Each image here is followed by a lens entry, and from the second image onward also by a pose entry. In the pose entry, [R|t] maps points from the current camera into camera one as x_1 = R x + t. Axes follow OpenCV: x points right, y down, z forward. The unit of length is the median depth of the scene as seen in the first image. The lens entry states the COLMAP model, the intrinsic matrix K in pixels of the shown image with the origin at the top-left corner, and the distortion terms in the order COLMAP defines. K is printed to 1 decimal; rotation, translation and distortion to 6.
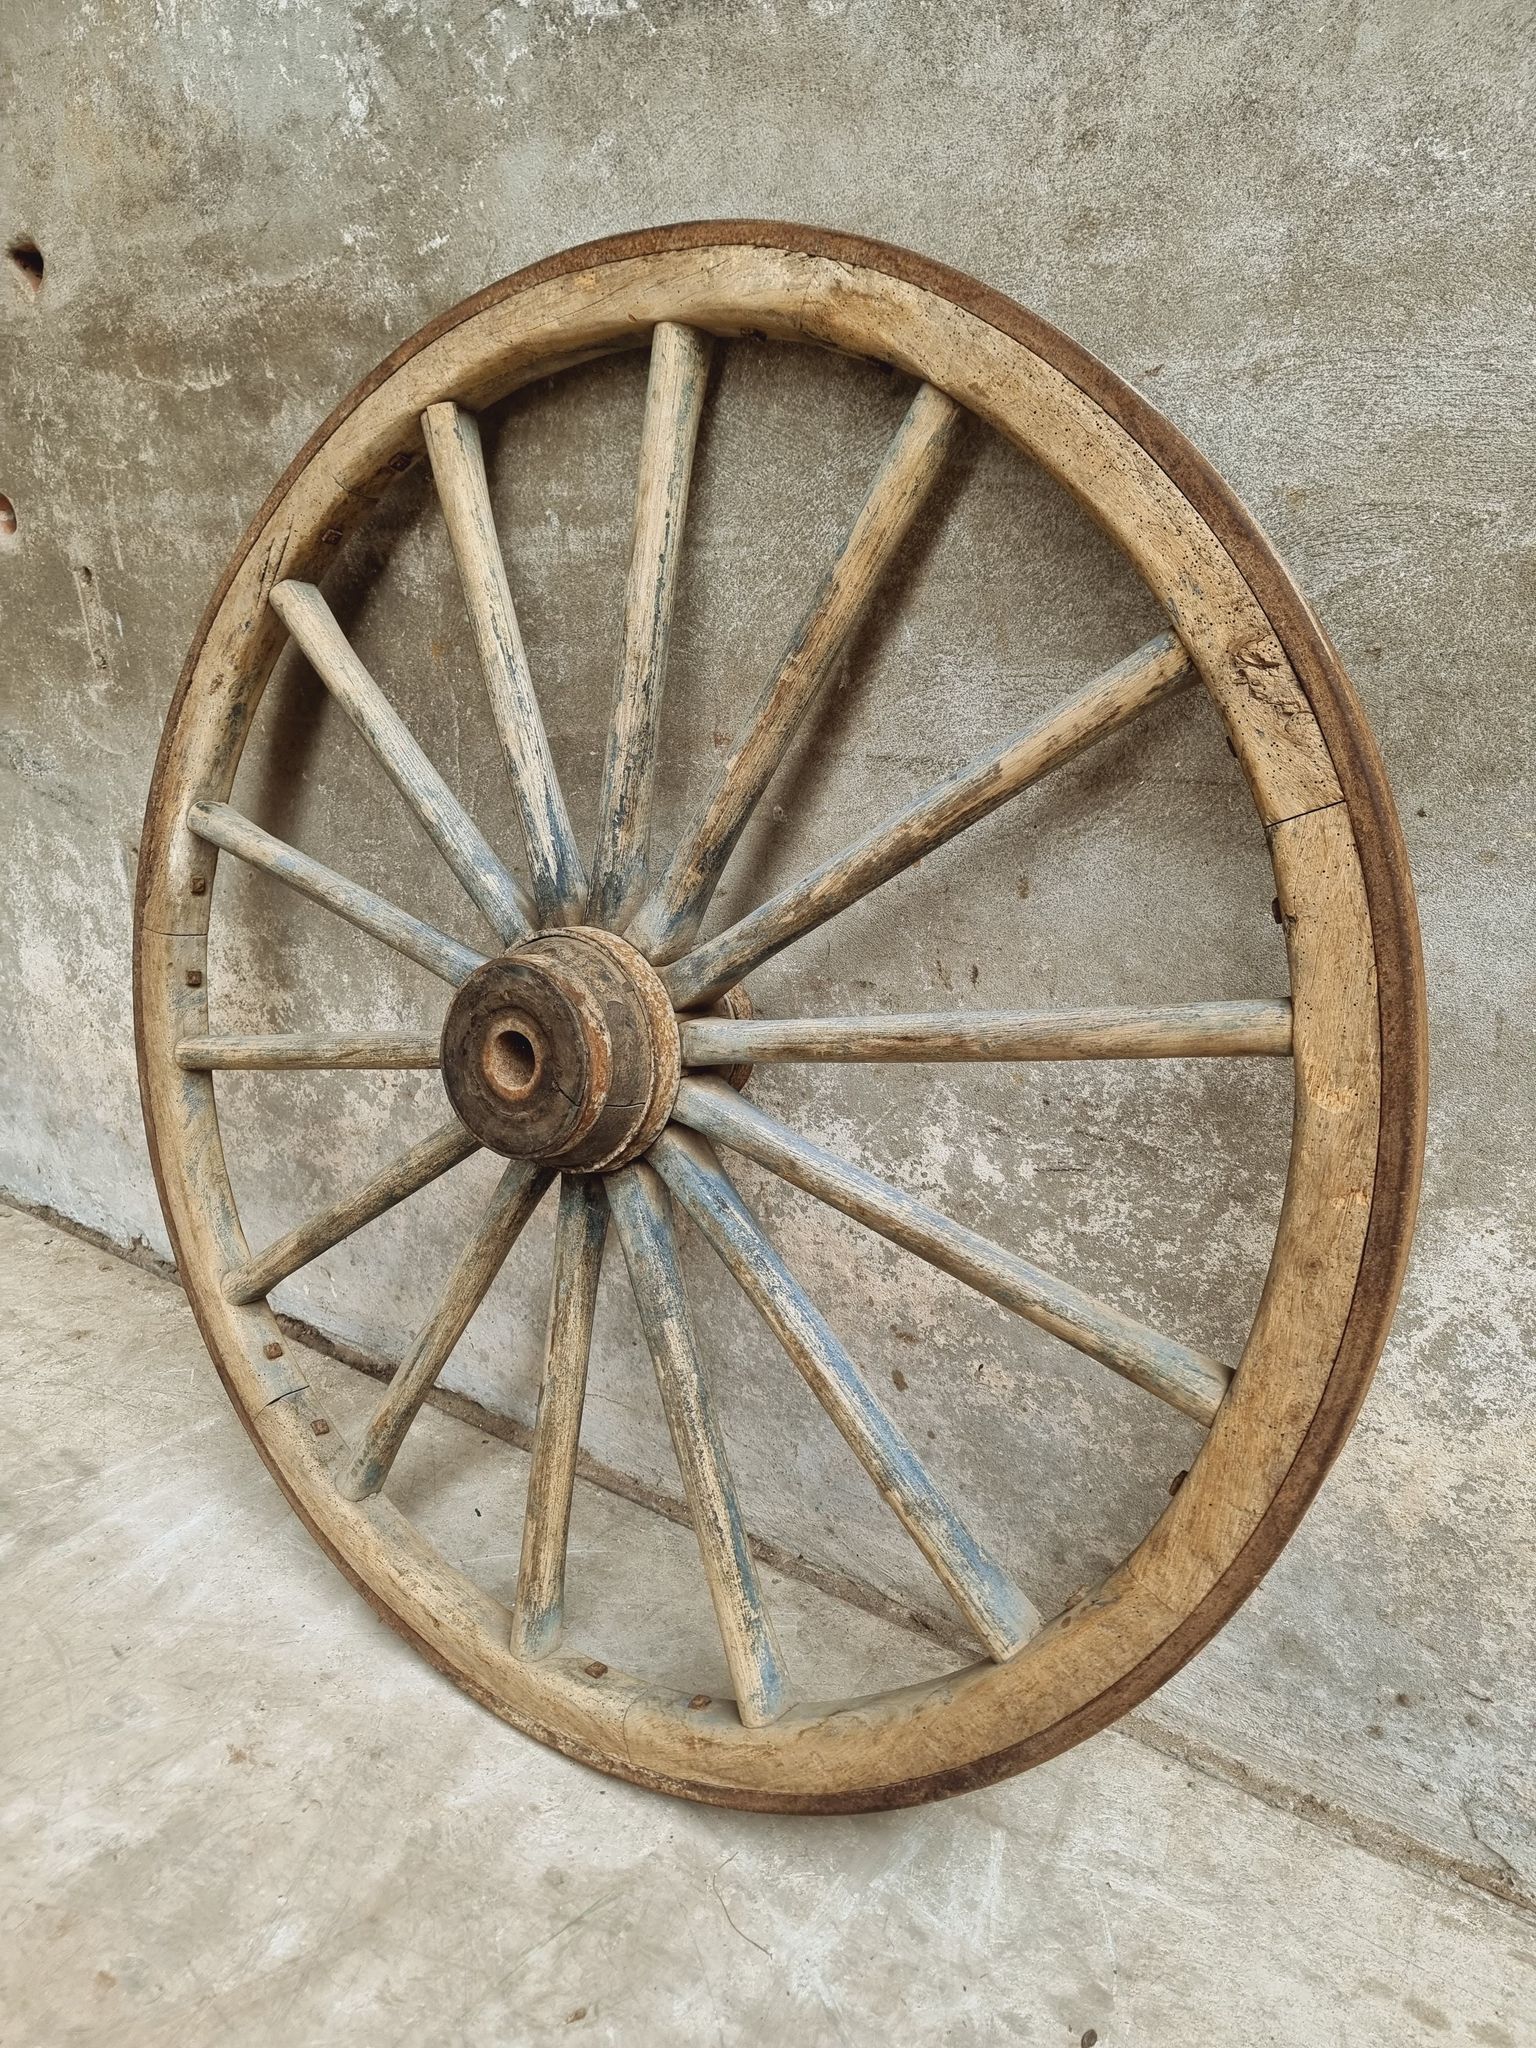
lens RADIAL K [[1427.5, 0, 735.7], [0, 1427.5, 1034.2], [0, 0, 1]] dist [0.070370, -0.063684]
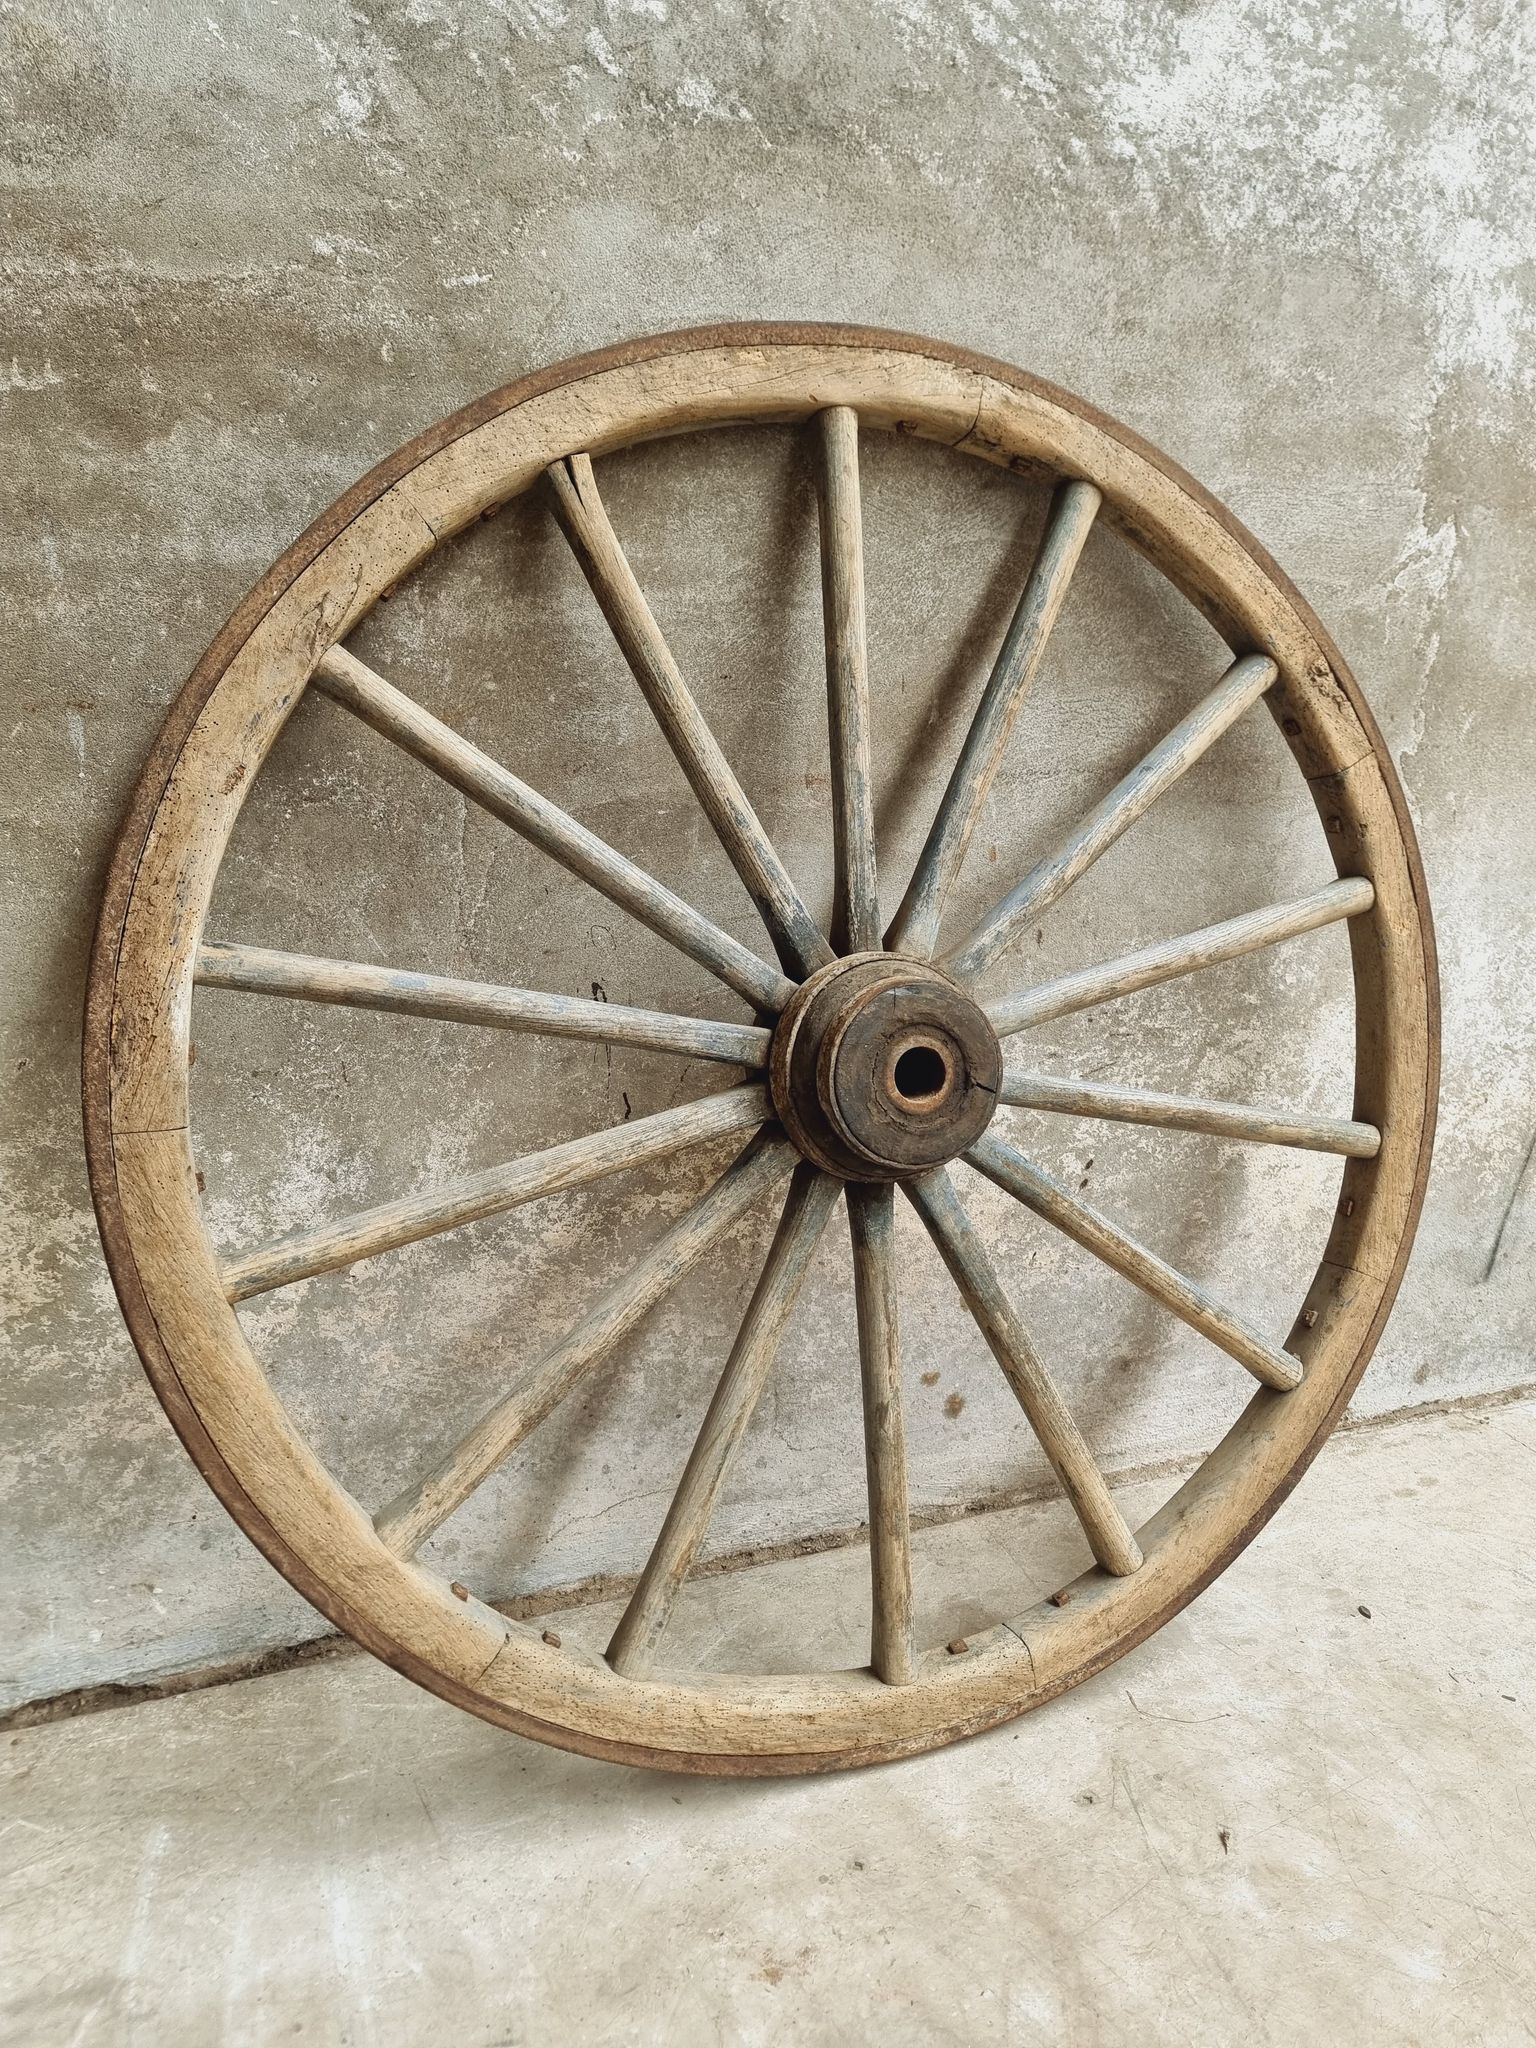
lens RADIAL K [[1433.7, 0, 759.5], [0, 1433.7, 1038.4], [0, 0, 1]] dist [0.074586, -0.068080]
pose [[0.582994, -0.214314, 0.783701, -0.957886], [0.271913, 0.960427, 0.060367, -0.095016], [-0.765625, 0.177905, 0.618197, 0.392062]]
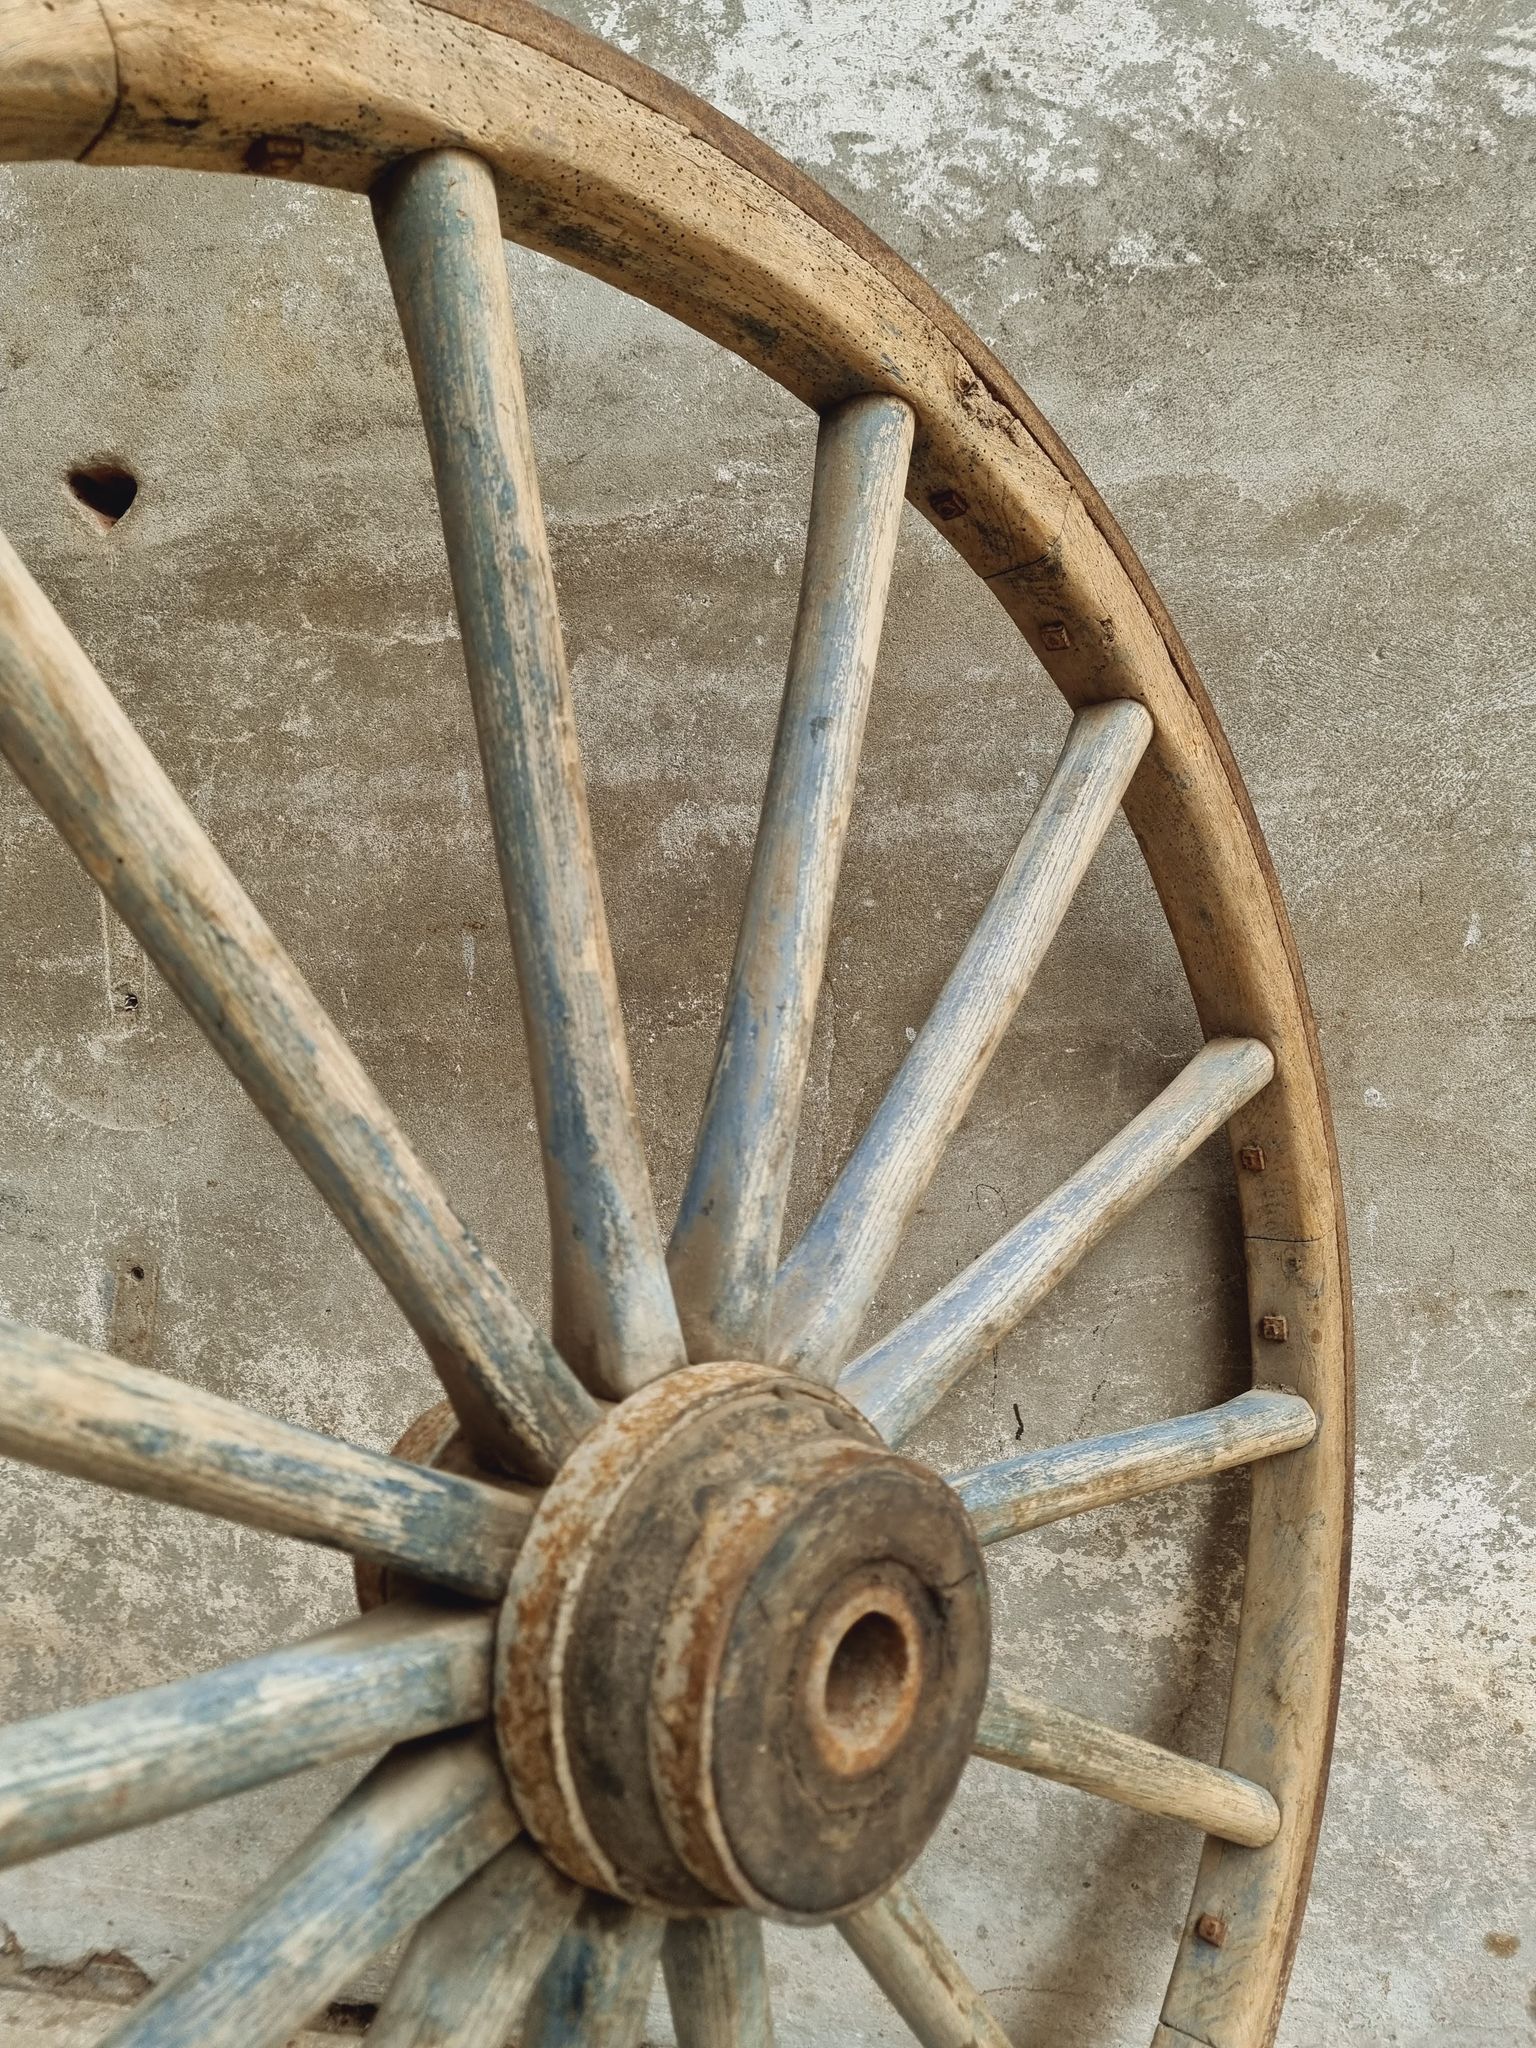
lens RADIAL K [[1427.5, 0, 749.9], [0, 1427.5, 1042.5], [0, 0, 1]] dist [0.070370, -0.063684]
pose [[0.912013, -0.011885, 0.409989, -0.649825], [0.137731, 0.950413, -0.278829, -0.000761], [-0.386345, 0.310764, 0.868426, 0.402485]]
